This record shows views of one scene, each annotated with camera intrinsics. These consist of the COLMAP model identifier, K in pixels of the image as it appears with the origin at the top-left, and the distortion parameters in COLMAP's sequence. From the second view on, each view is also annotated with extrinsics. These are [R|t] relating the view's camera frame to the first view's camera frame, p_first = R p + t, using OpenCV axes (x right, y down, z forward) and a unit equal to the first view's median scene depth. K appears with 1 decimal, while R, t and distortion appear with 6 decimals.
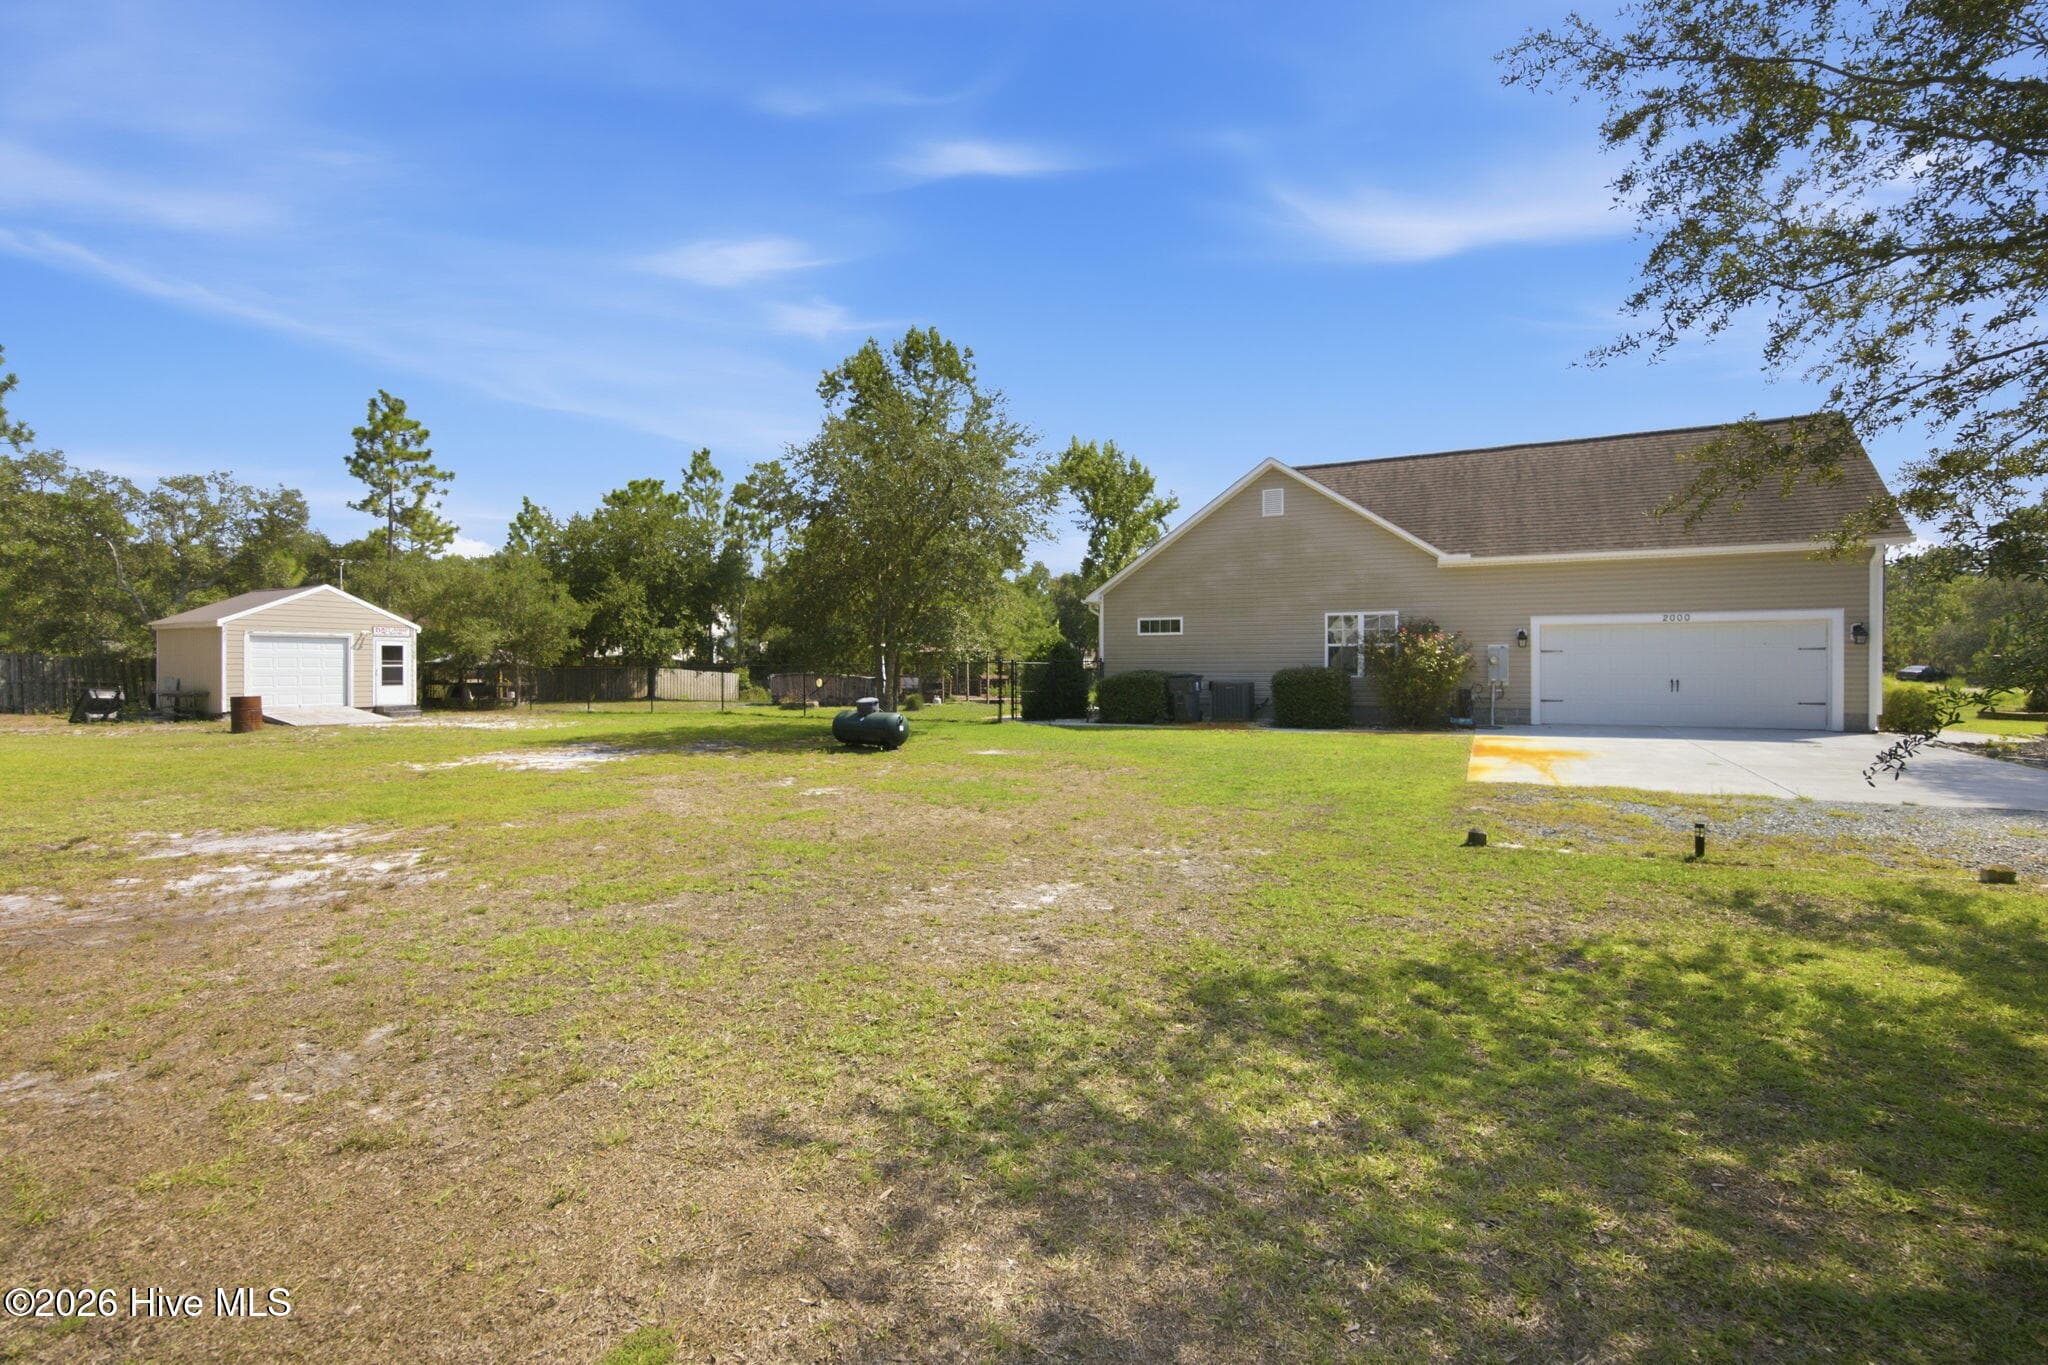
lens RADIAL K [[877.0, 0, 1019.7], [0, 877.0, 661.6], [0, 0, 1]] dist [-0.012333, 0.000341]
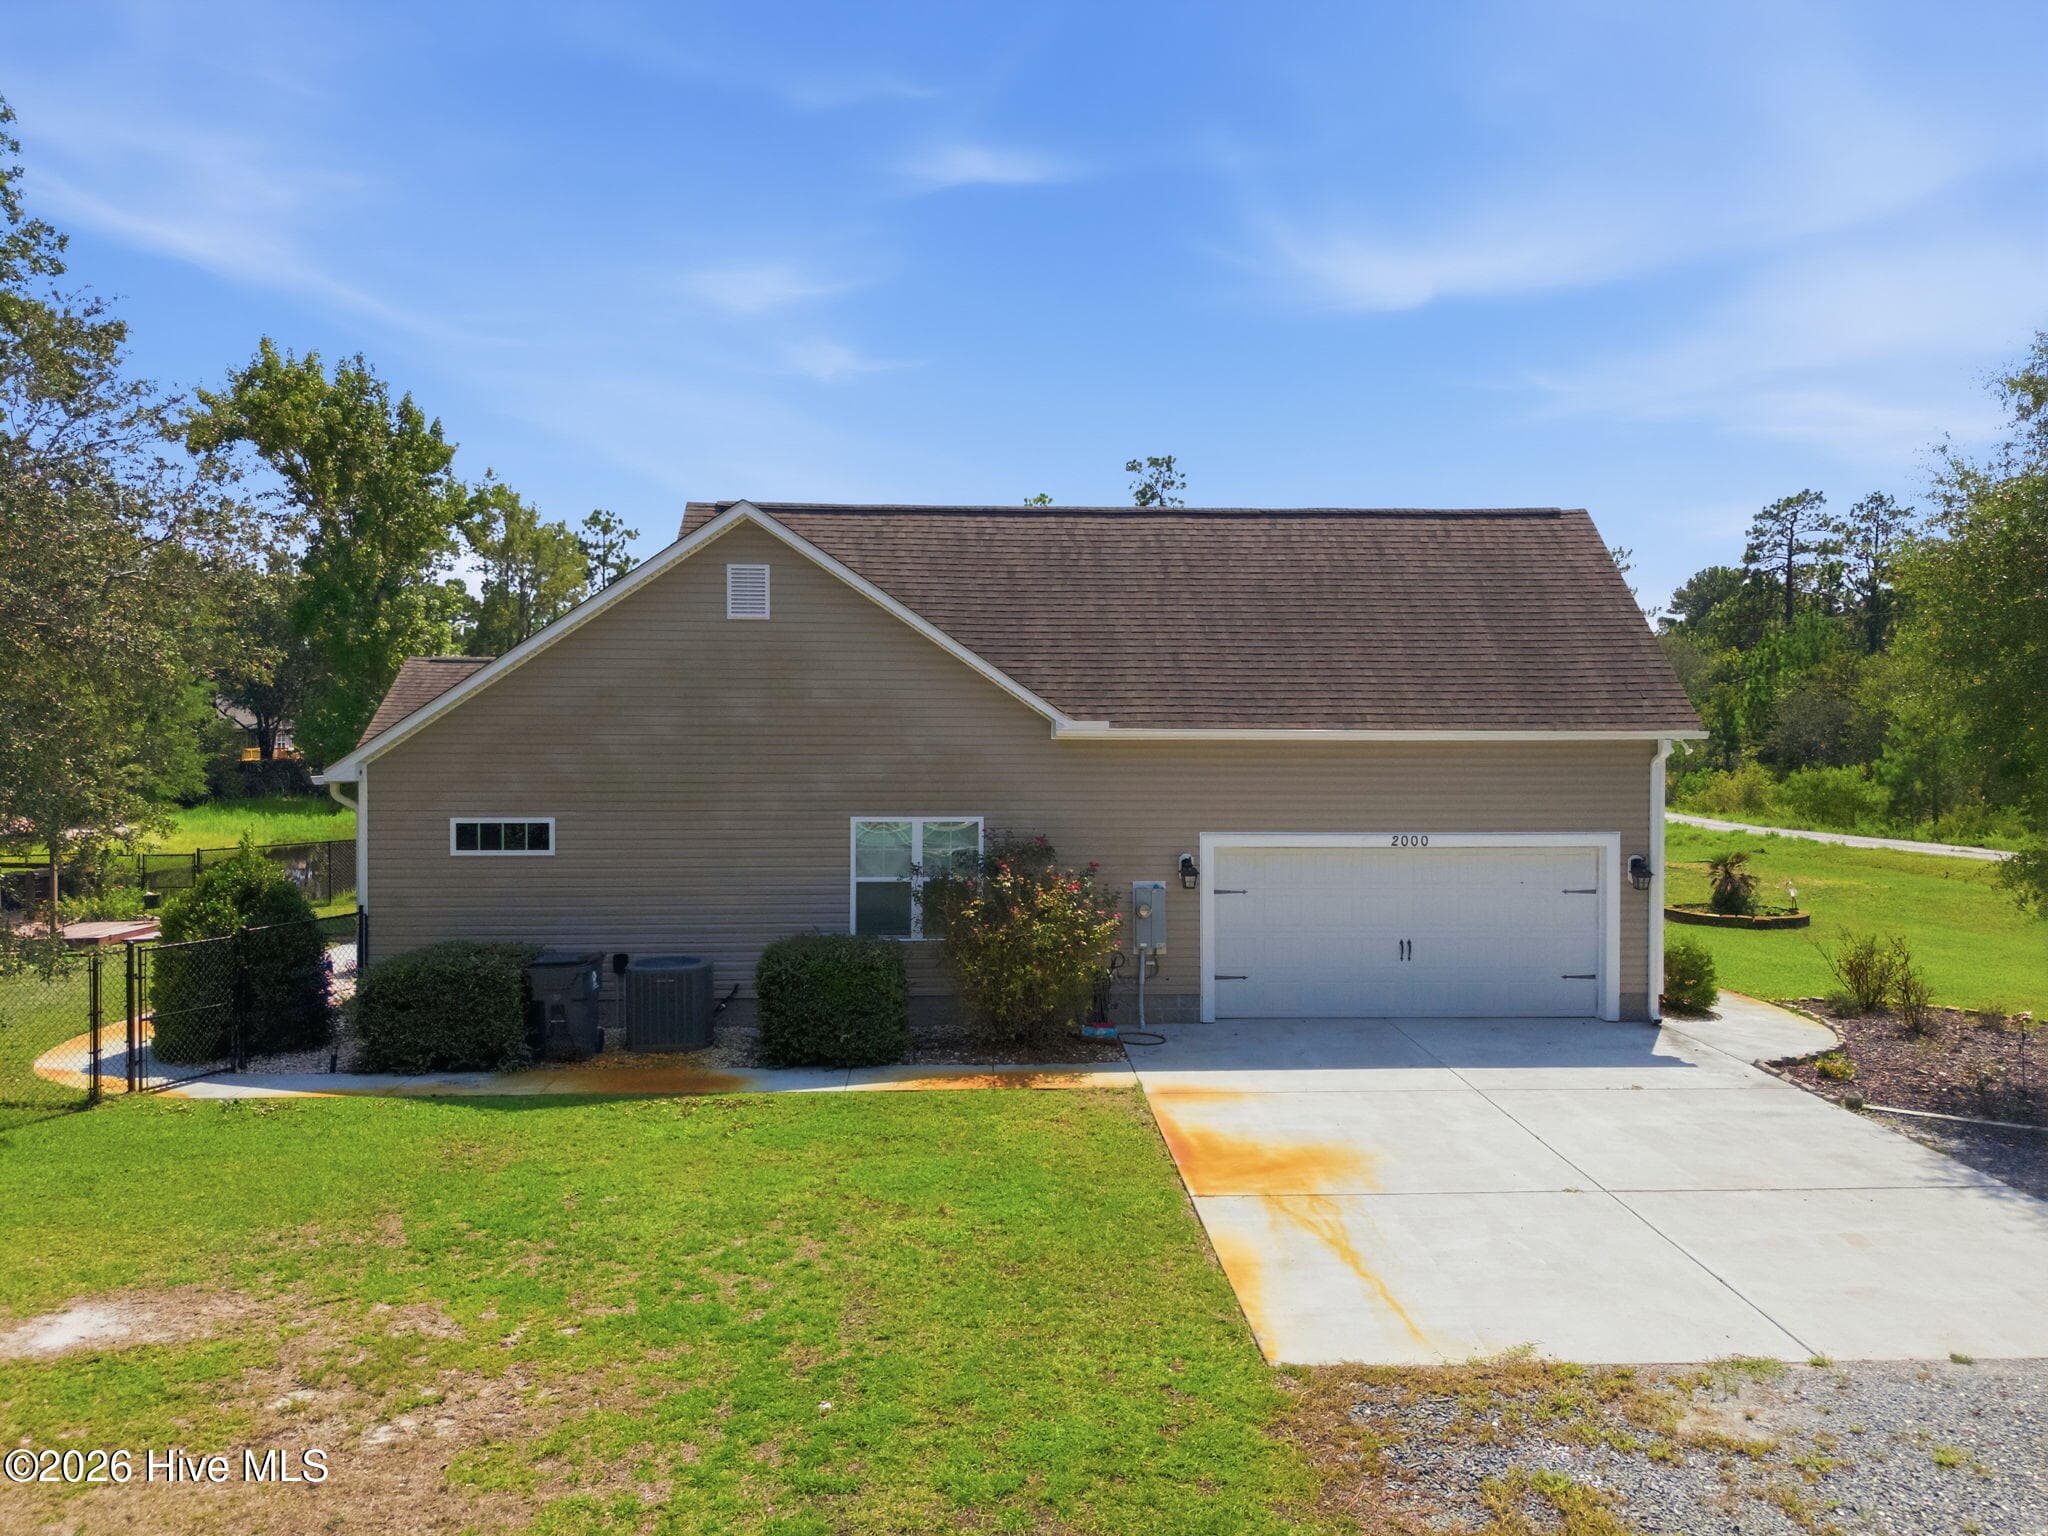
lens RADIAL K [[1472.9, 0, 1040.0], [0, 1472.9, 746.4], [0, 0, 1]] dist [0.081873, -0.083813]
pose [[0.855447, -0.018323, 0.517566, -0.002972], [0.002748, 0.999520, 0.030843, -0.121980], [-0.517883, -0.024962, 0.855087, 0.202122]]
